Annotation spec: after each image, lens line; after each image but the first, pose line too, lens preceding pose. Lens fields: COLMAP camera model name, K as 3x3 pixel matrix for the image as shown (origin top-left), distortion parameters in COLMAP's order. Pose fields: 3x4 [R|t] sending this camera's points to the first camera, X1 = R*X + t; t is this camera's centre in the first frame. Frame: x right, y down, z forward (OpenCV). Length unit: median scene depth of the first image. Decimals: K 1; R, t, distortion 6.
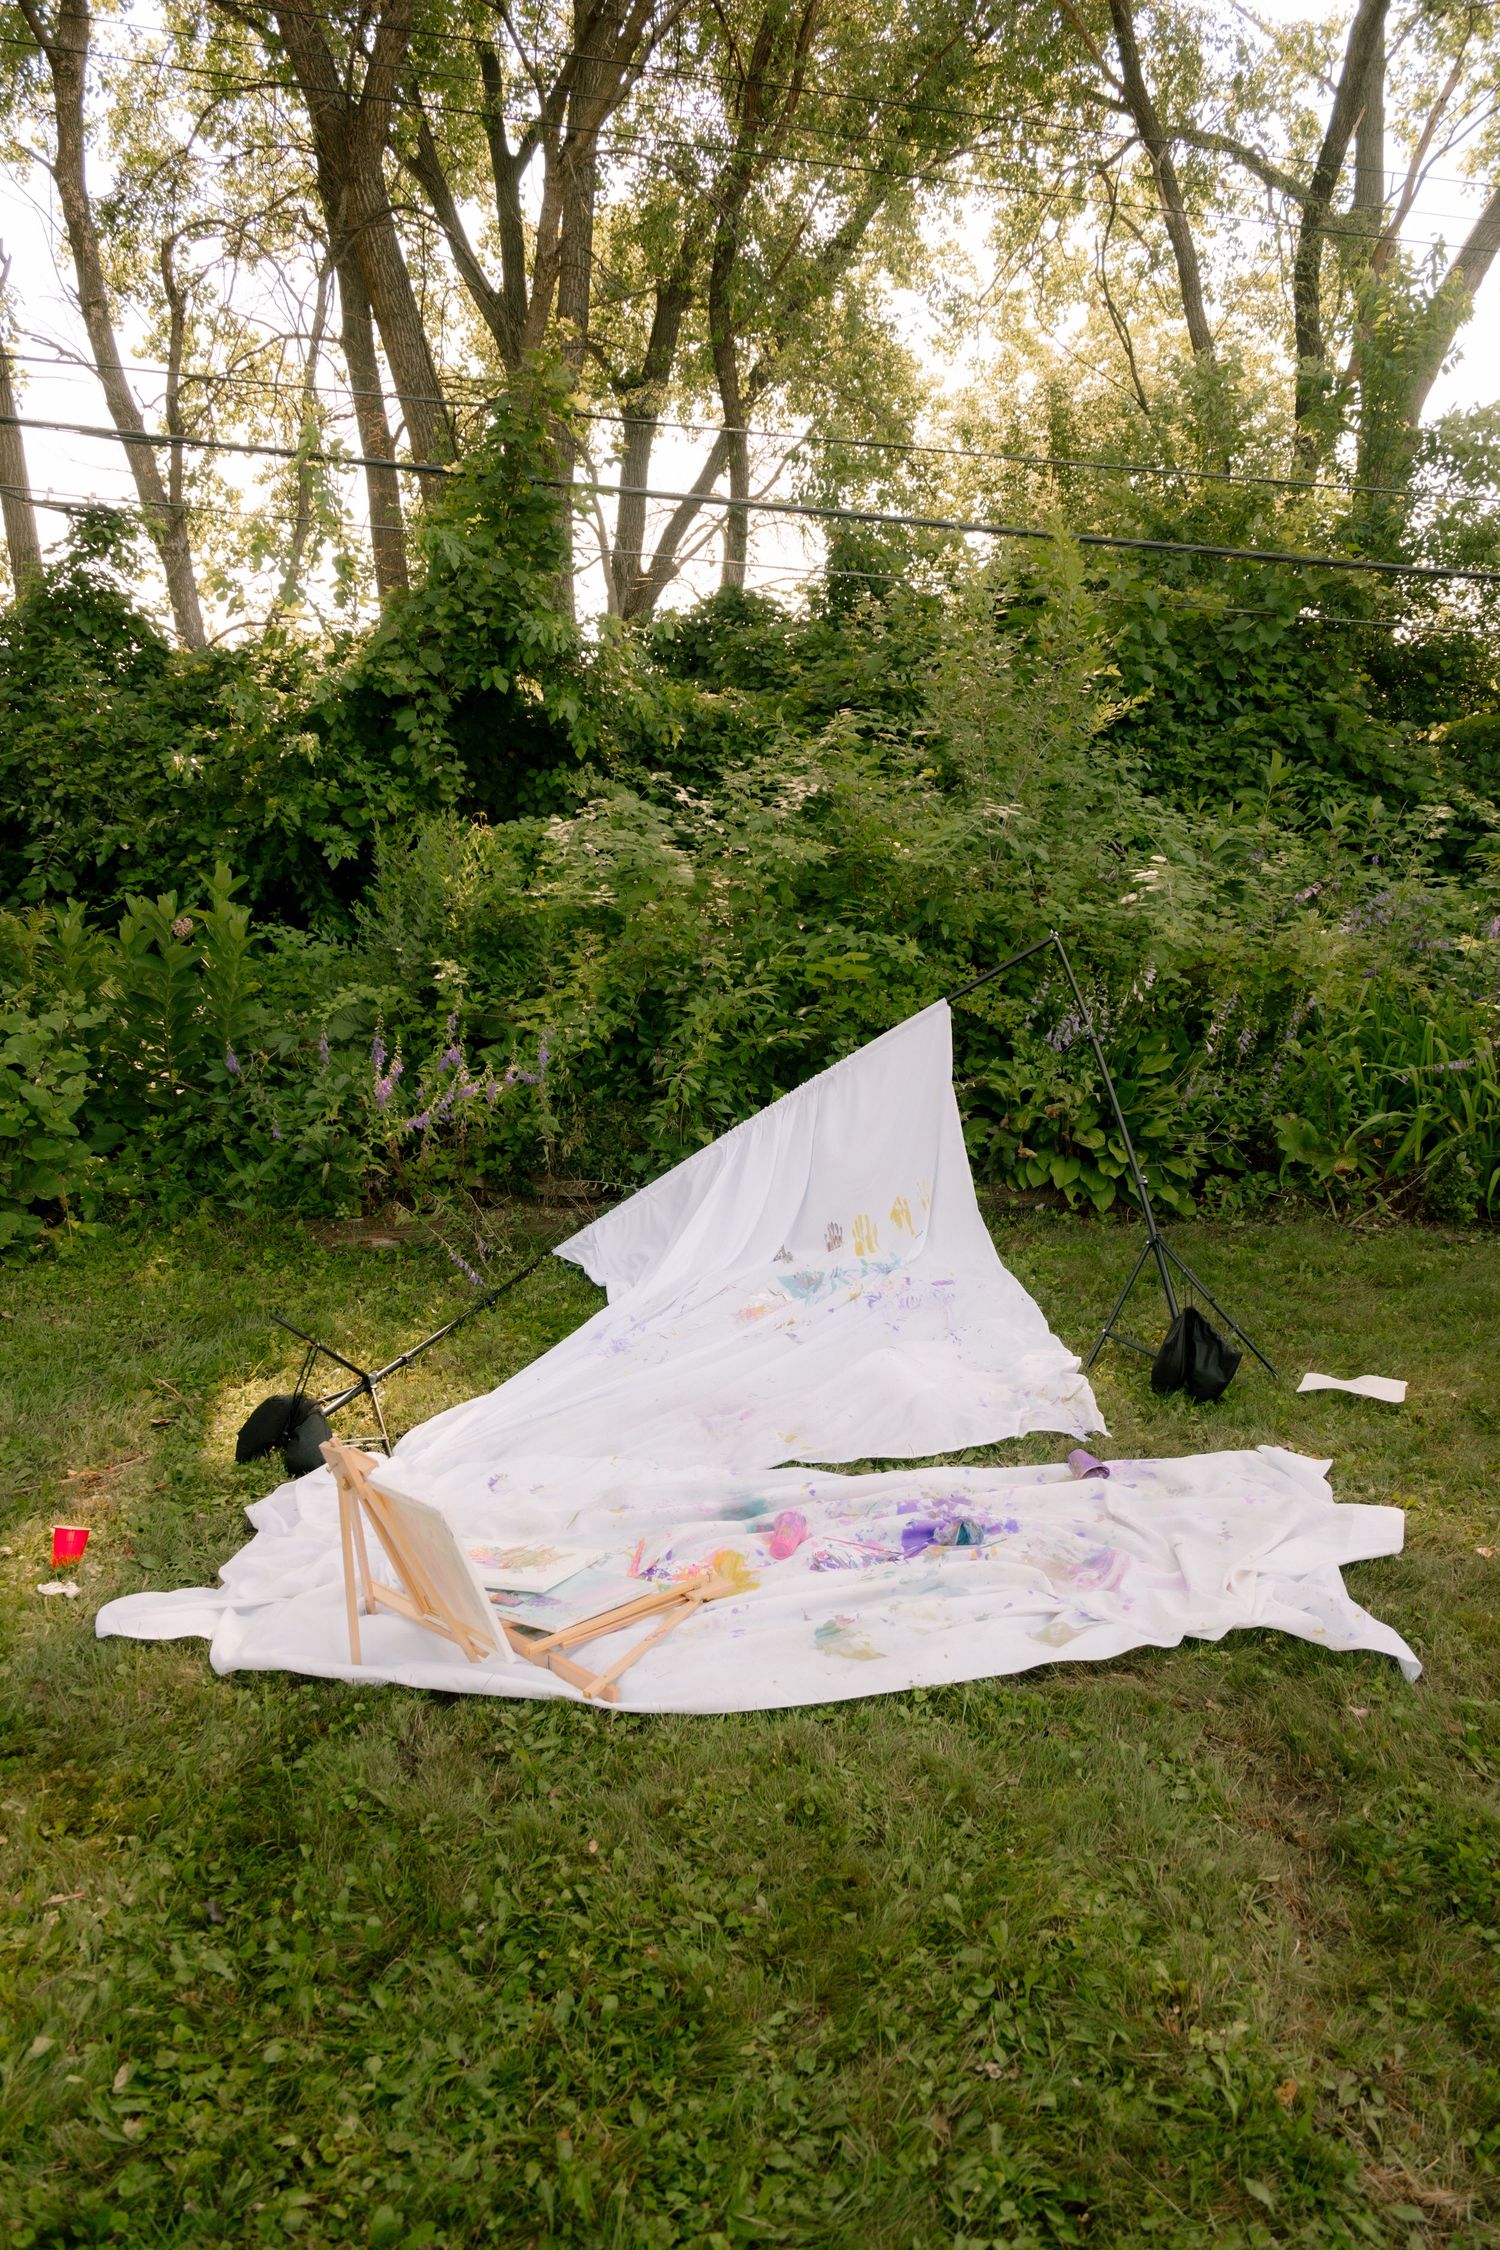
lens RADIAL K [[1545.9, 0, 765.9], [0, 1545.9, 1134.7], [0, 0, 1]] dist [-0.014331, -0.004536]
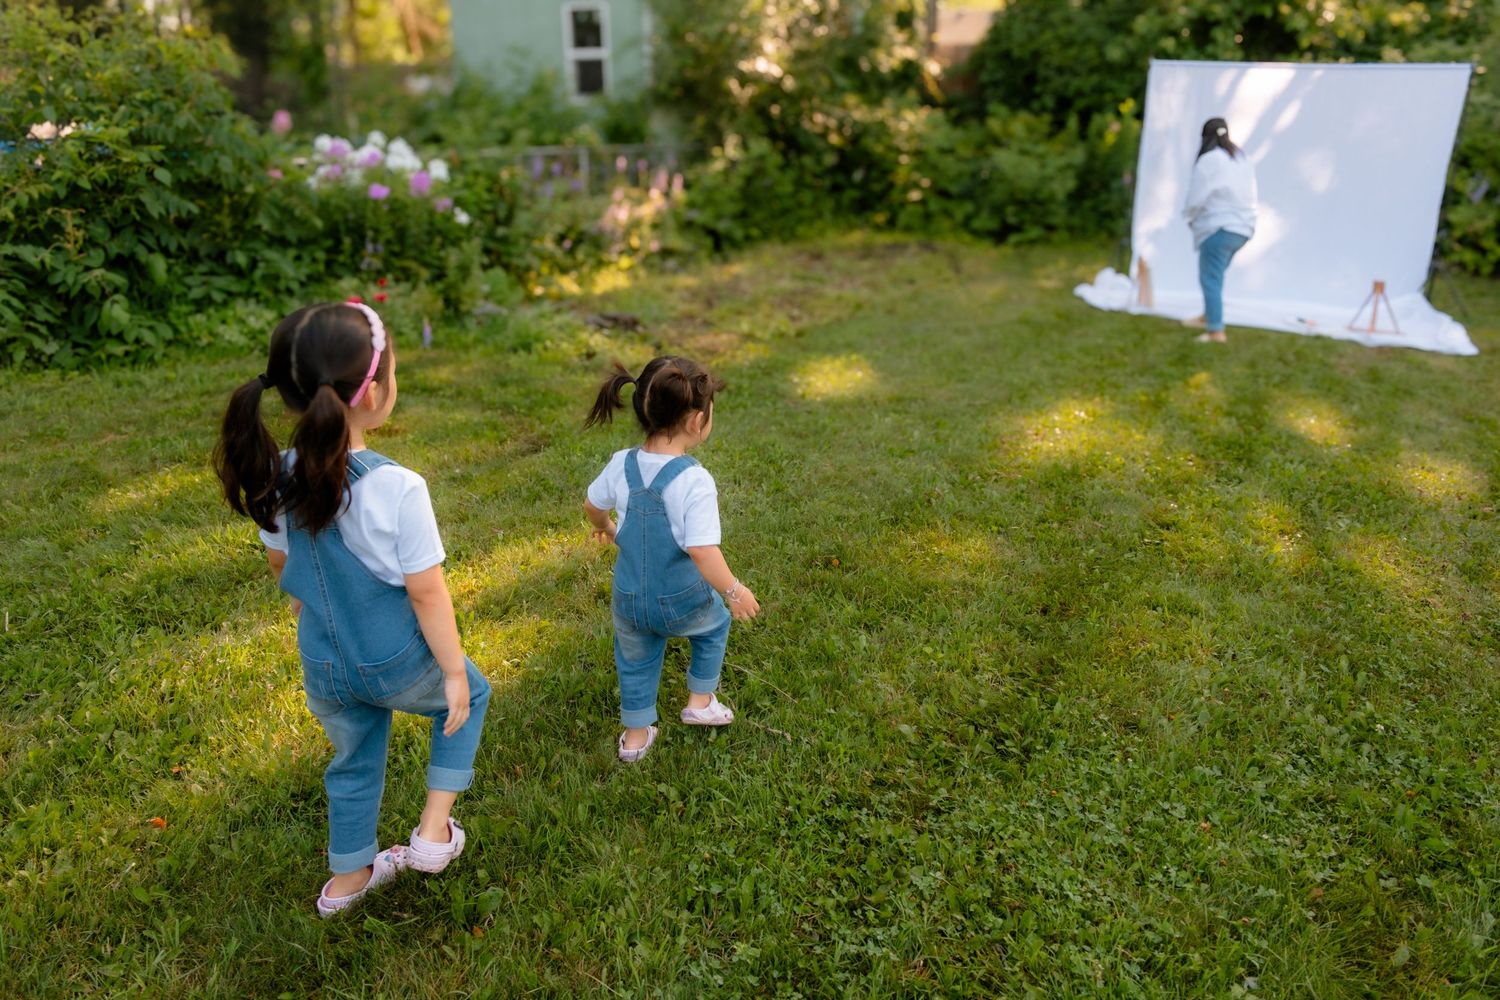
lens RADIAL K [[995.3, 0, 750.0], [0, 995.3, 500.0], [0, 0, 1]] dist [-0.005653, -0.001856]
pose [[0.826009, 0.241677, -0.509217, 0.078974], [-0.118020, 0.957546, 0.263014, 0.061969], [0.551163, -0.157154, 0.819464, -0.504255]]
